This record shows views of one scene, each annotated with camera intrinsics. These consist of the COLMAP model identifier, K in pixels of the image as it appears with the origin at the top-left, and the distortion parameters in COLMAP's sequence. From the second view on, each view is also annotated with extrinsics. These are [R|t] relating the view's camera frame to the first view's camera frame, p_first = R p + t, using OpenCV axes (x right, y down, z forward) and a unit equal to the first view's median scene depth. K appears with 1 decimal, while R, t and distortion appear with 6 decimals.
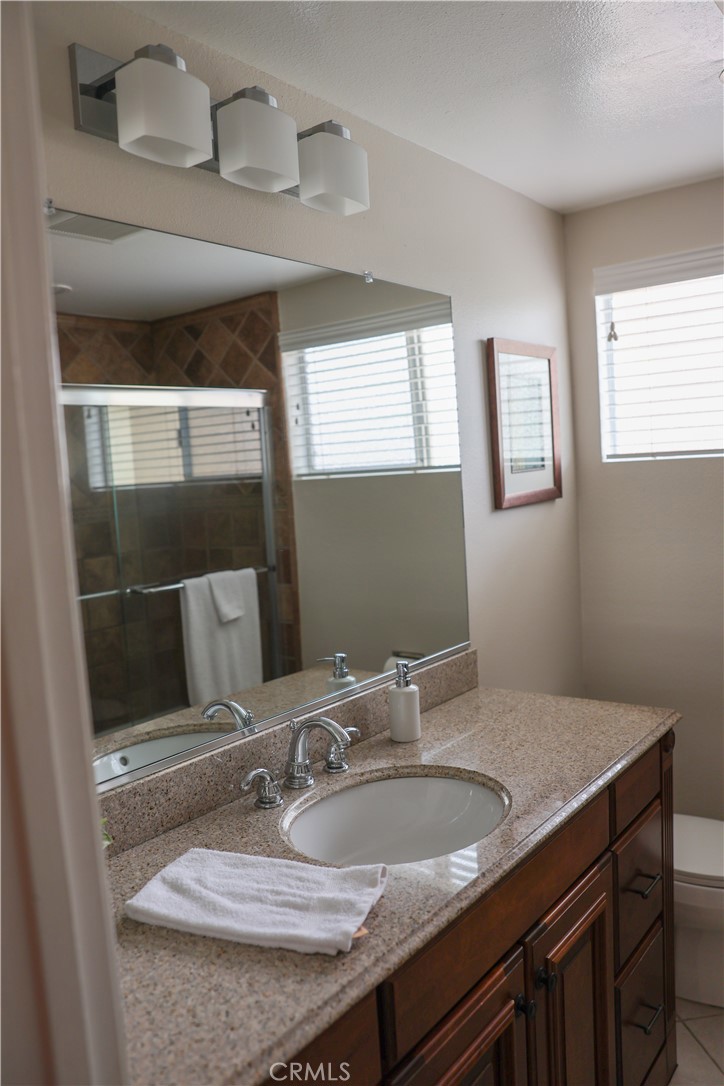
lens RADIAL K [[903.9, 0, 351.5], [0, 903.9, 552.4], [0, 0, 1]] dist [-0.085204, 0.053889]
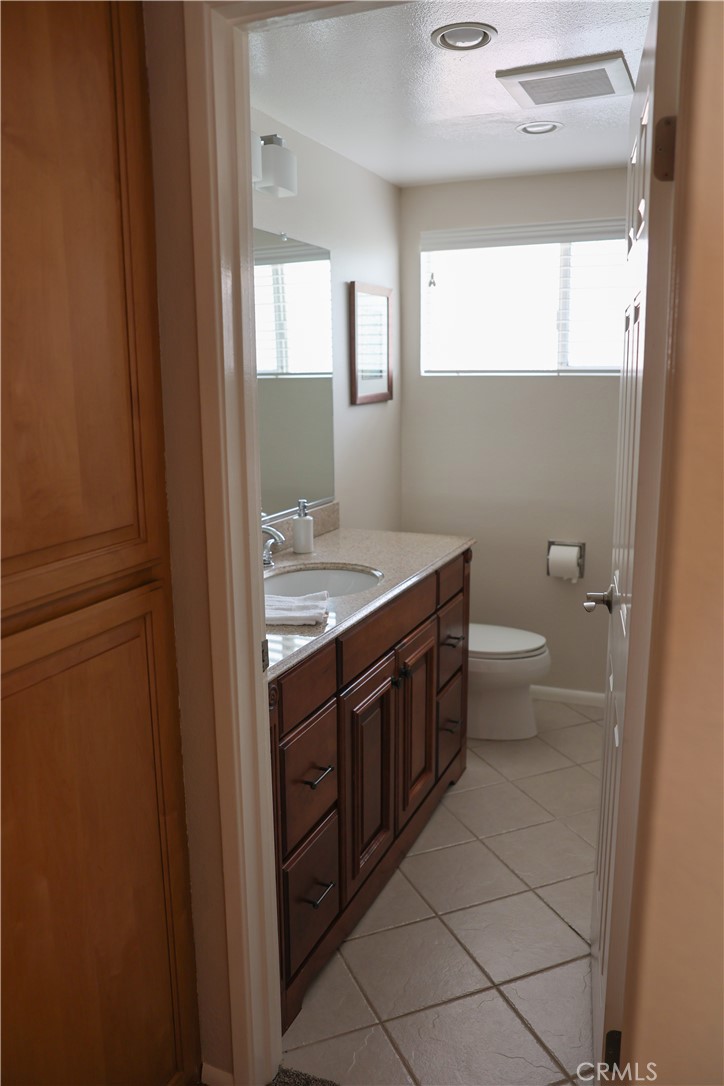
lens RADIAL K [[903.9, 0, 370.7], [0, 903.9, 544.4], [0, 0, 1]] dist [-0.085204, 0.053889]
pose [[0.965590, 0.004219, 0.260036, -0.173968], [-0.026307, 0.996324, 0.081521, 0.053050], [-0.258737, -0.085557, 0.962151, -0.373542]]
